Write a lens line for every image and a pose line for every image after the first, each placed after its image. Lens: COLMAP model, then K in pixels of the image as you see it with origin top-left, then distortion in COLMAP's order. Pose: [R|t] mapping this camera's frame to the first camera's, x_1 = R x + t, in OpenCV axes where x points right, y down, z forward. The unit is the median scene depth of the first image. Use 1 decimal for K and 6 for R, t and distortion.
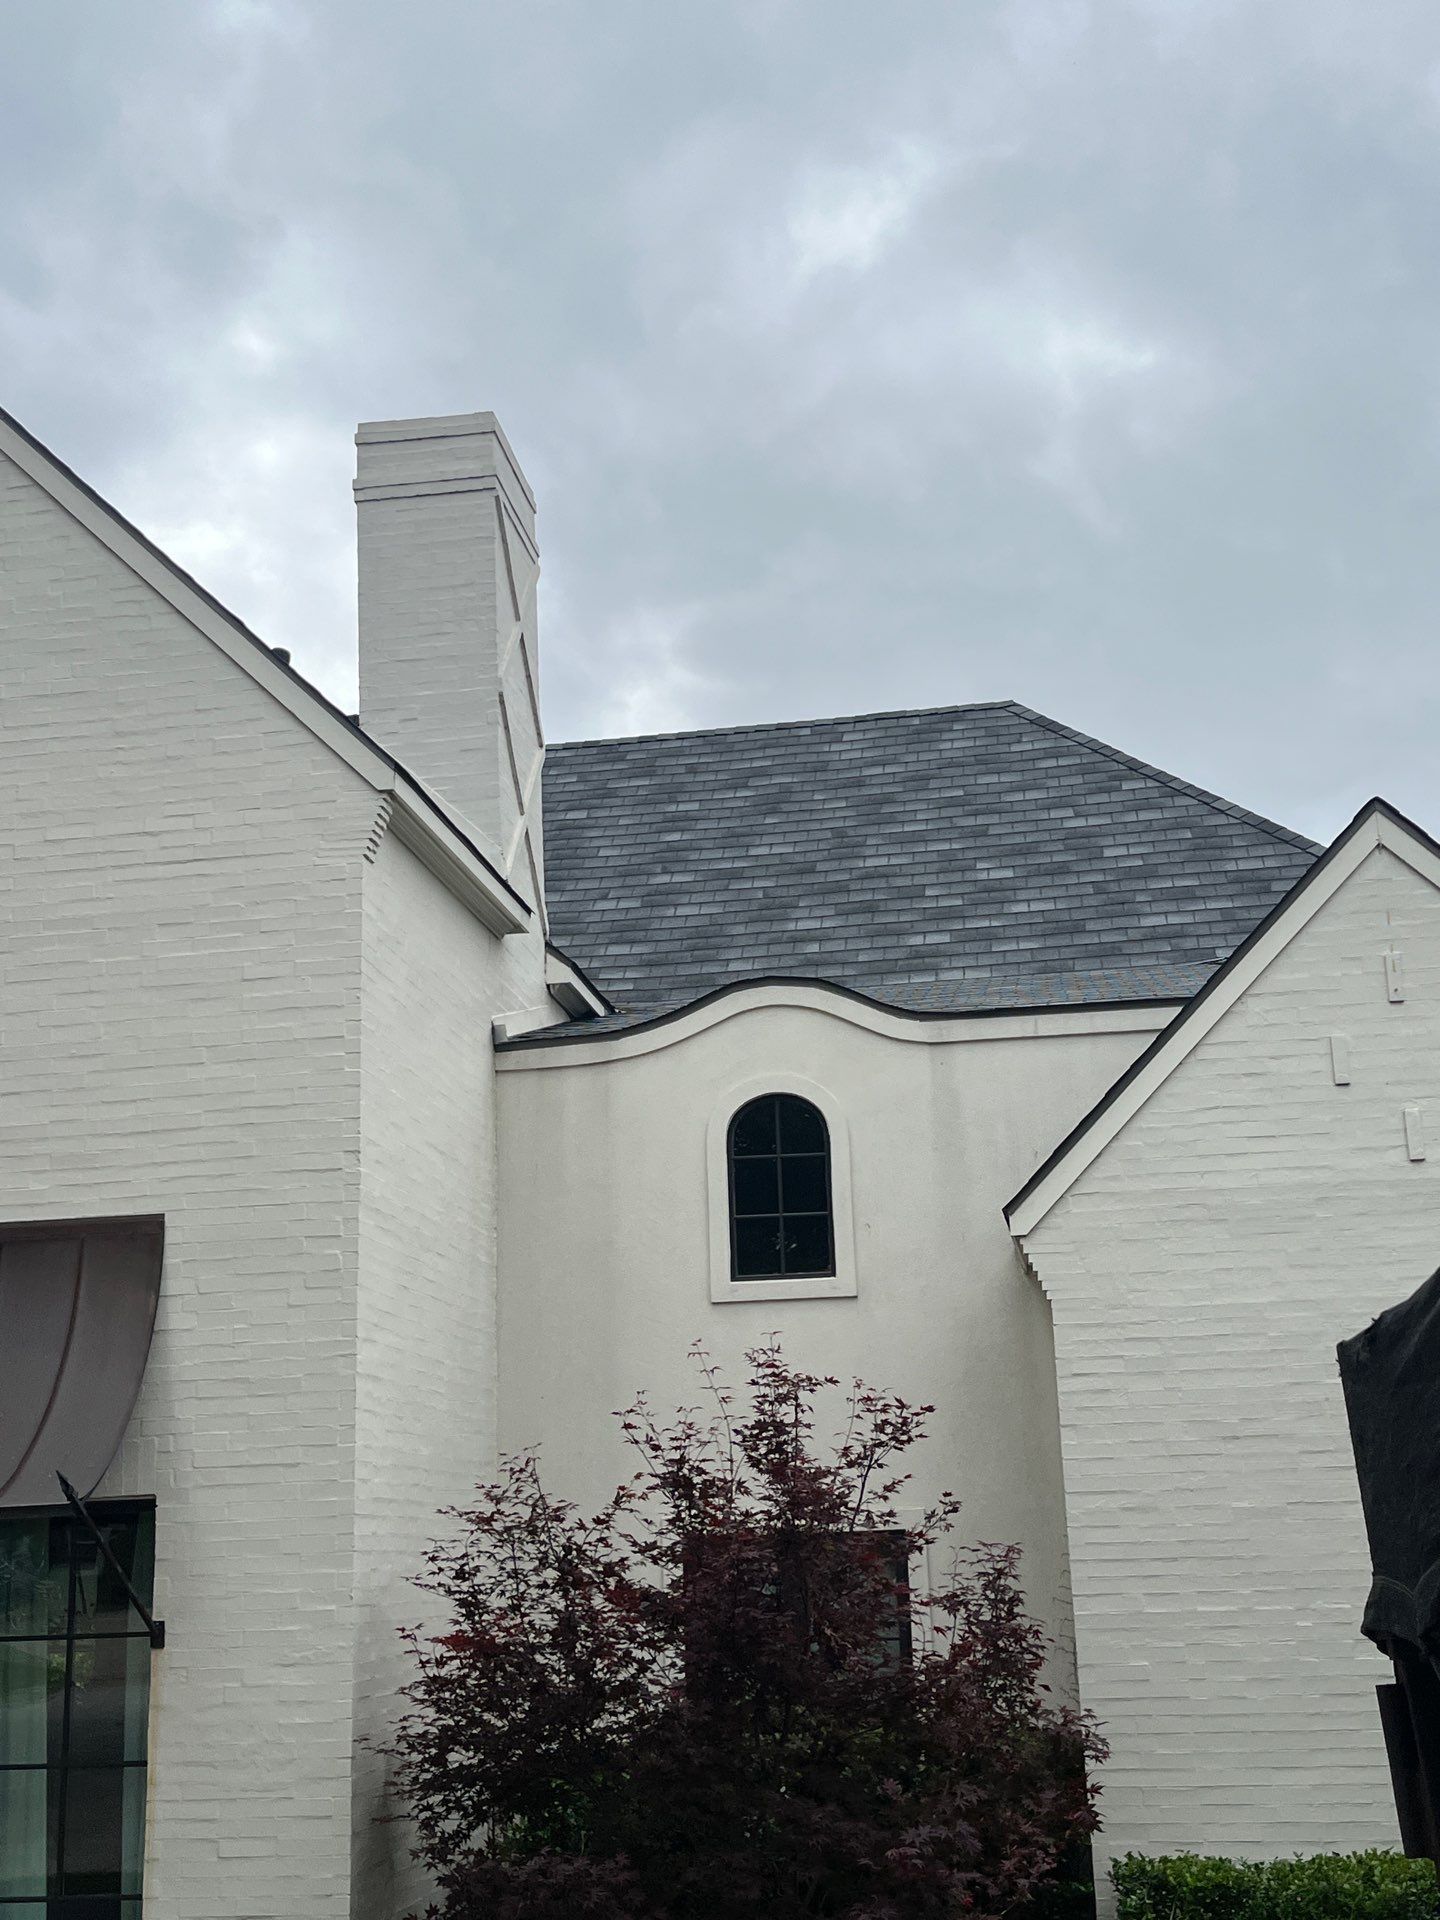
lens RADIAL K [[2304.9, 0, 727.3], [0, 2304.9, 916.4], [0, 0, 1]] dist [0.055068, -0.110605]
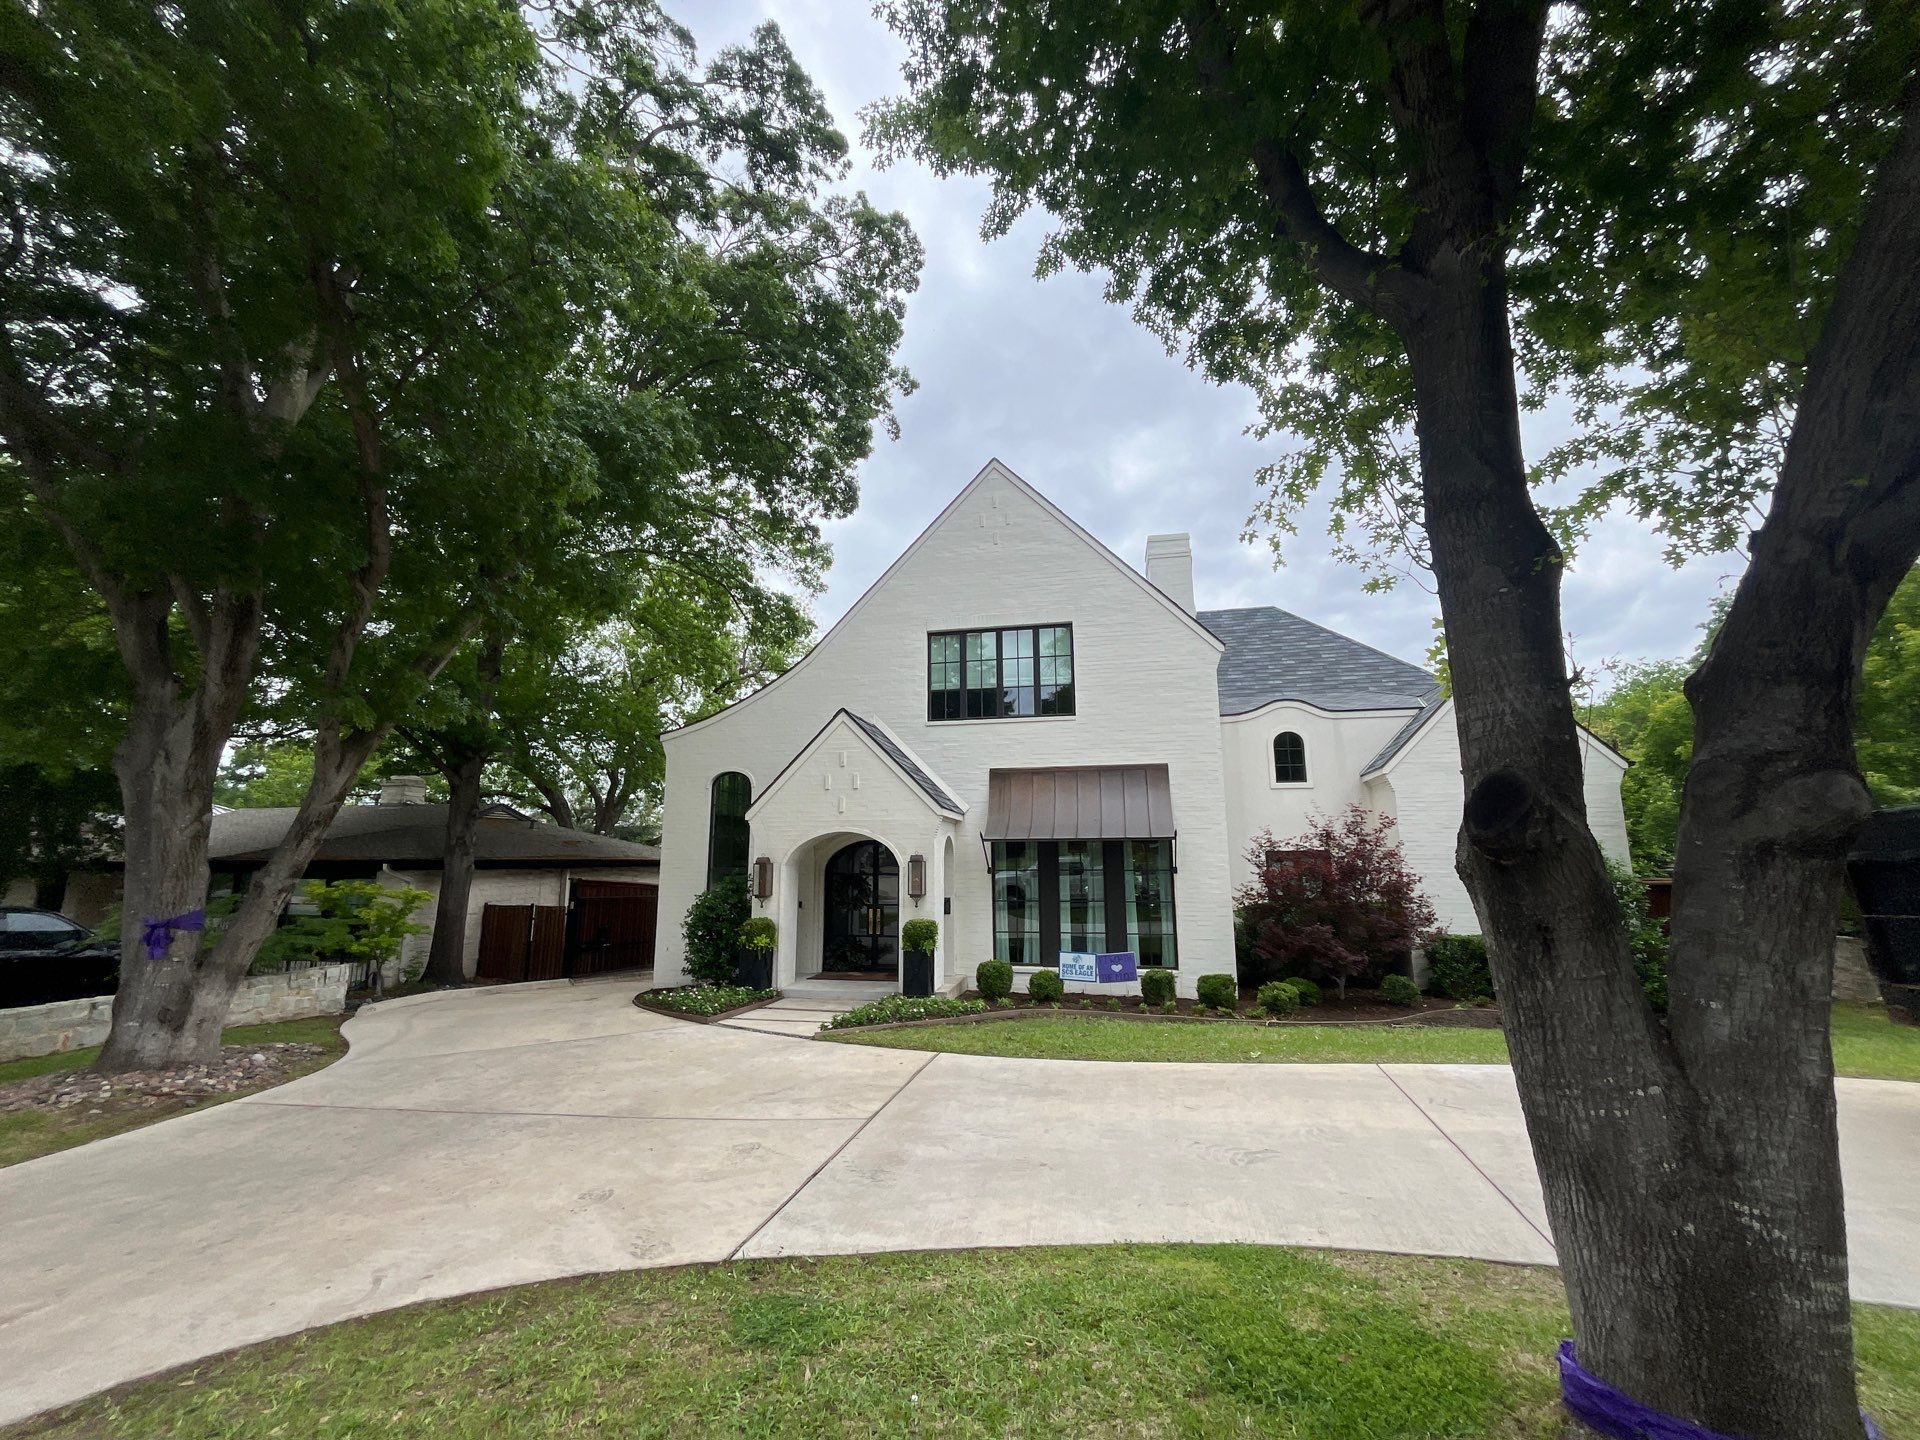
lens RADIAL K [[789.0, 0, 960.0], [0, 789.0, 720.0], [0, 0, 1]] dist [-0.000308, -0.000322]
pose [[0.998522, 0.018482, -0.051115, -0.319521], [-0.013684, 0.995603, 0.092672, -0.036215], [0.052603, -0.091836, 0.994384, -0.188533]]
